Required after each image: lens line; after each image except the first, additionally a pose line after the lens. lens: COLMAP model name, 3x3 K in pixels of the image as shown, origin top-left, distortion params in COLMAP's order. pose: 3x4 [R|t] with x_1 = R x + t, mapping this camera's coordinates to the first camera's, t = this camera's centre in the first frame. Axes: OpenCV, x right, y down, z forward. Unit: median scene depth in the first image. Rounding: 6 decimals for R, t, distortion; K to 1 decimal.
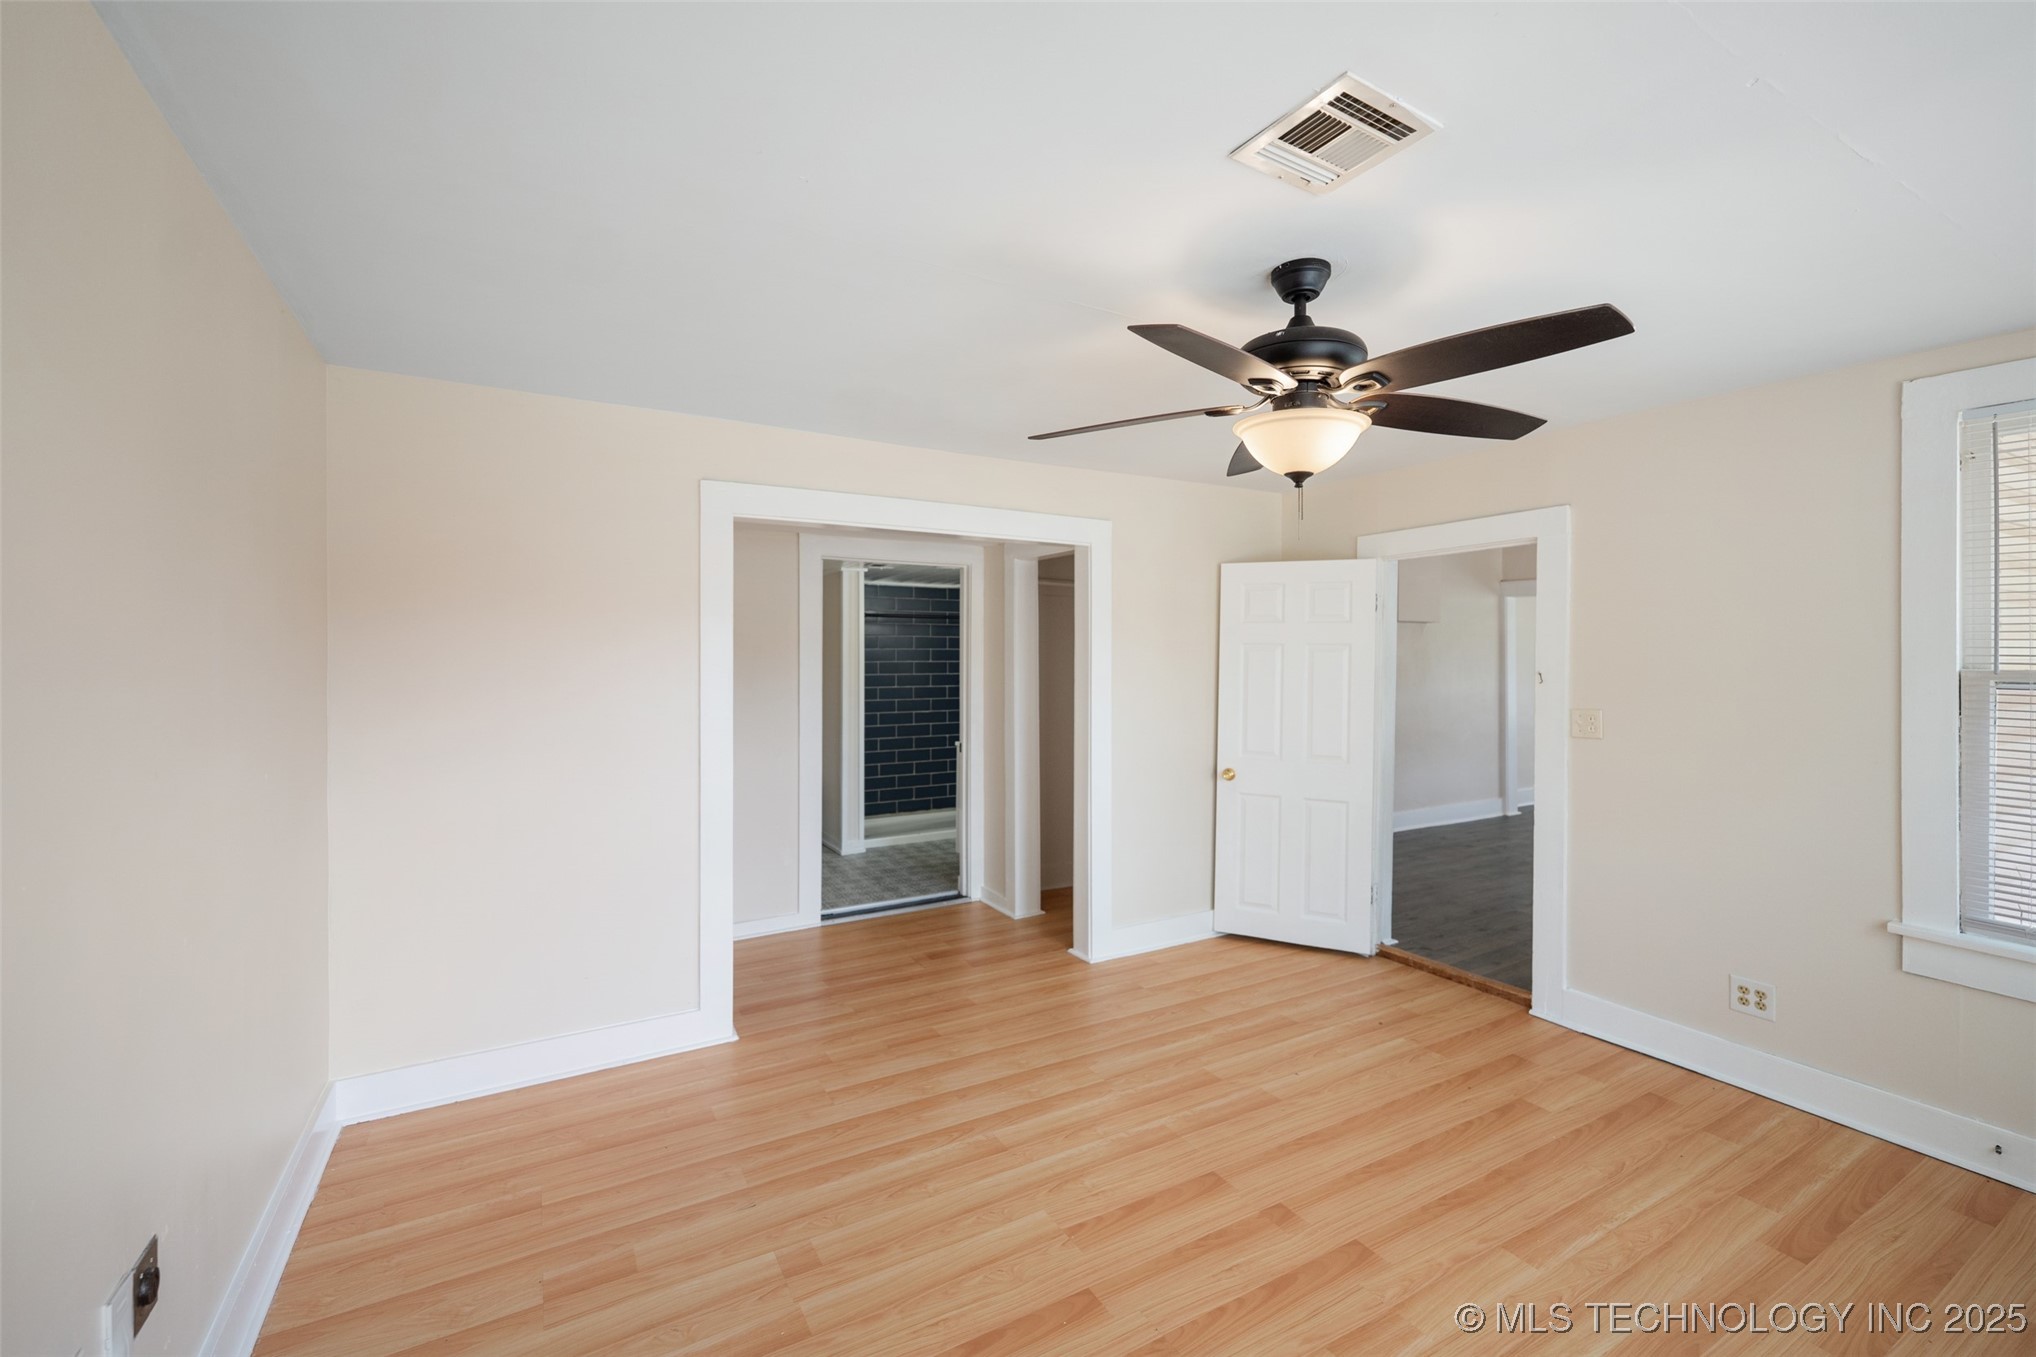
lens RADIAL K [[862.2, 0, 1022.9], [0, 862.2, 635.0], [0, 0, 1]] dist [-0.001831, -0.000515]
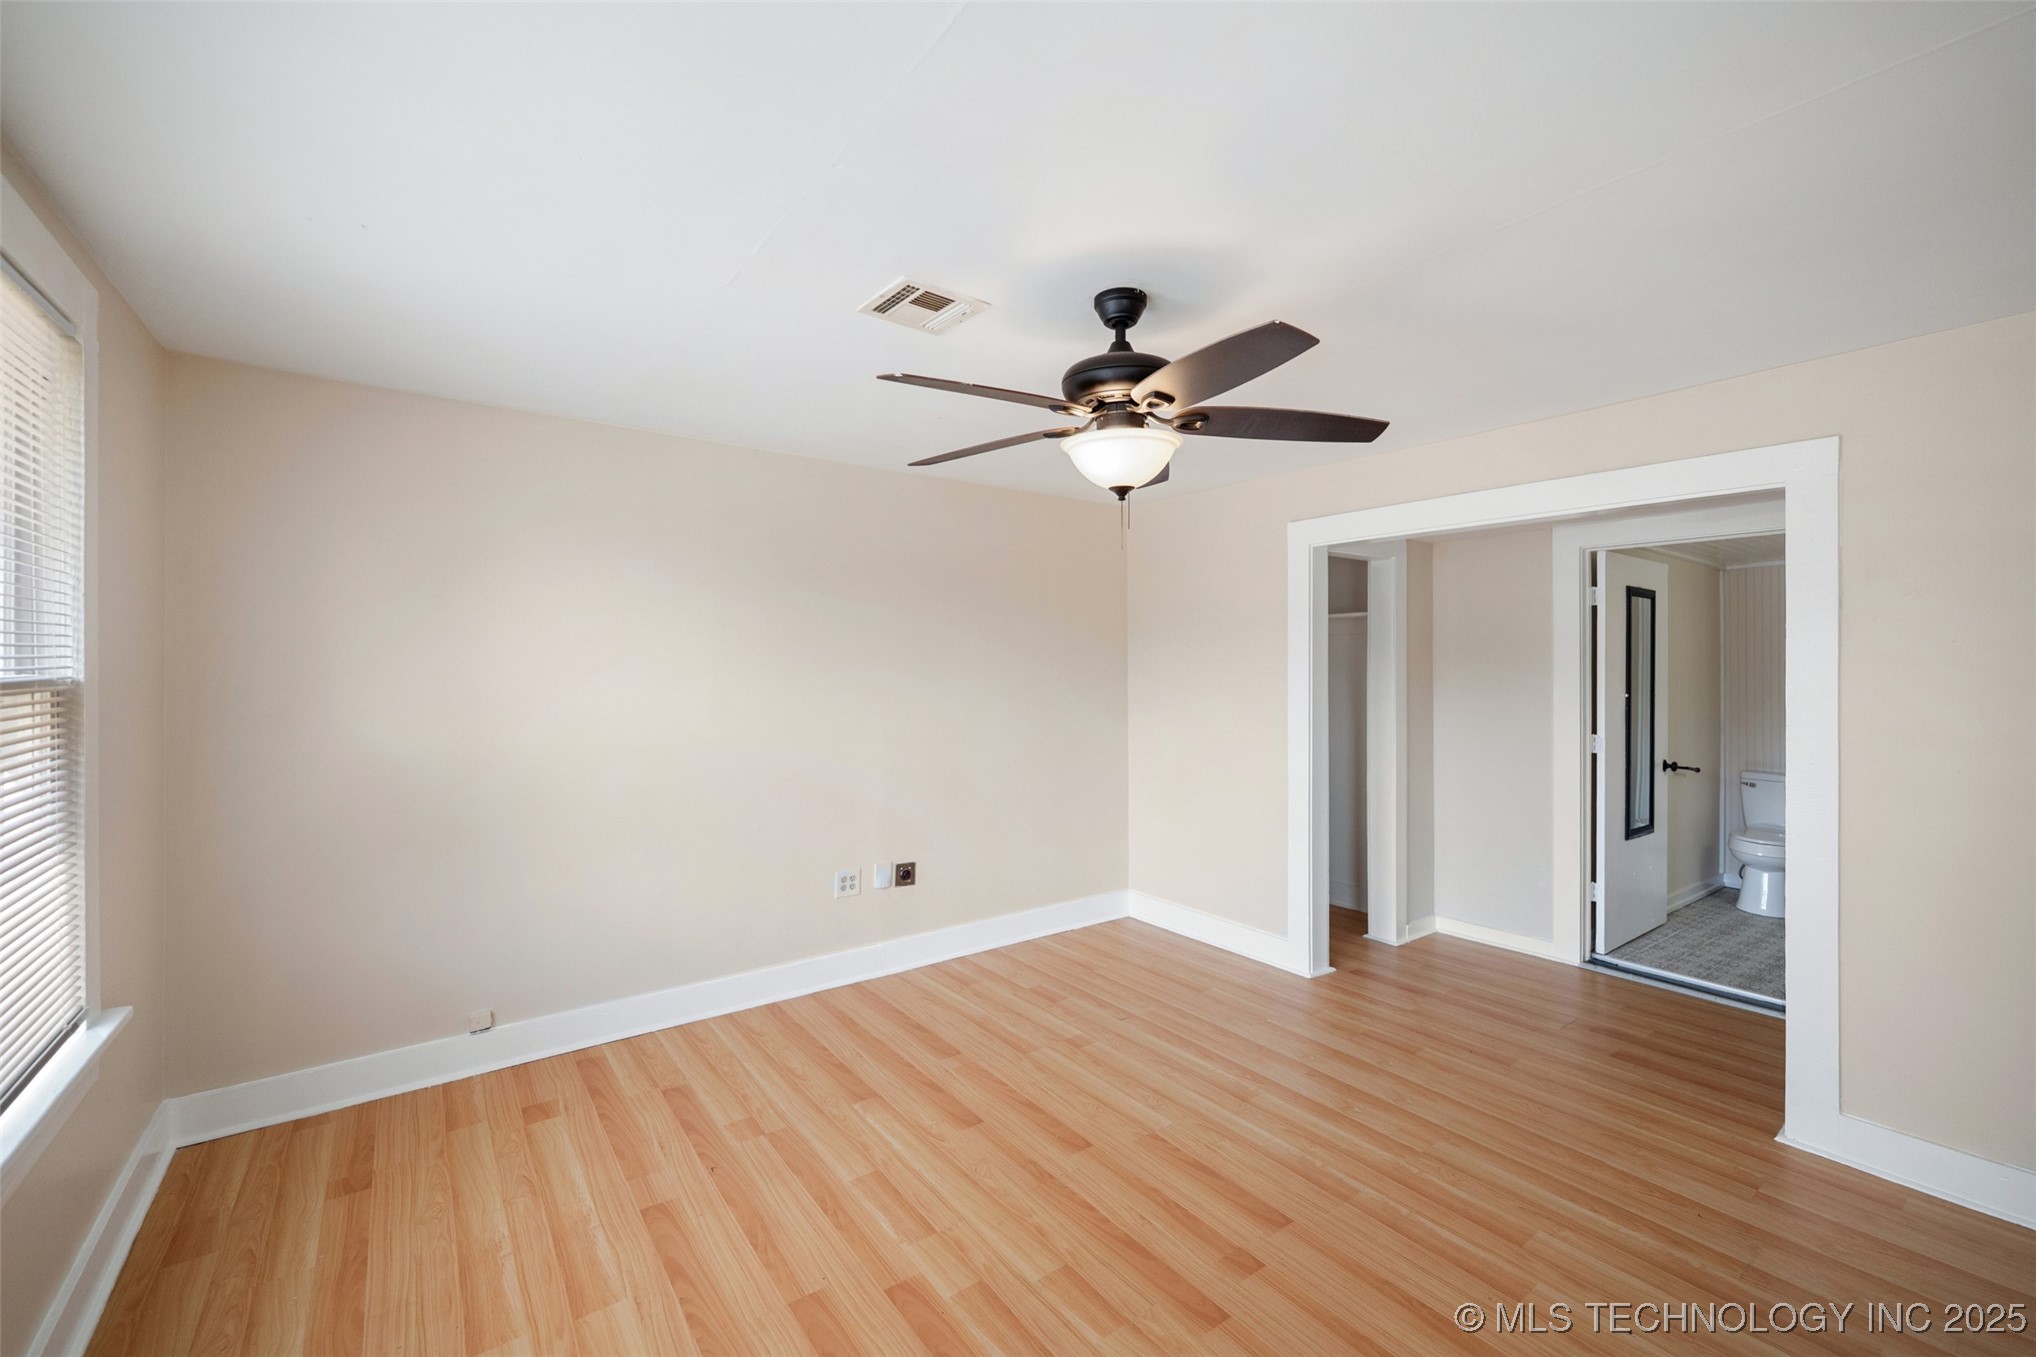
lens RADIAL K [[828.1, 0, 1017.7], [0, 828.1, 664.7], [0, 0, 1]] dist [-0.001288, -0.000264]
pose [[0.109803, -0.001263, -0.993953, 1.118523], [0.022980, 0.999735, 0.001268, 0.007960], [0.993688, -0.022980, 0.109803, 0.633910]]
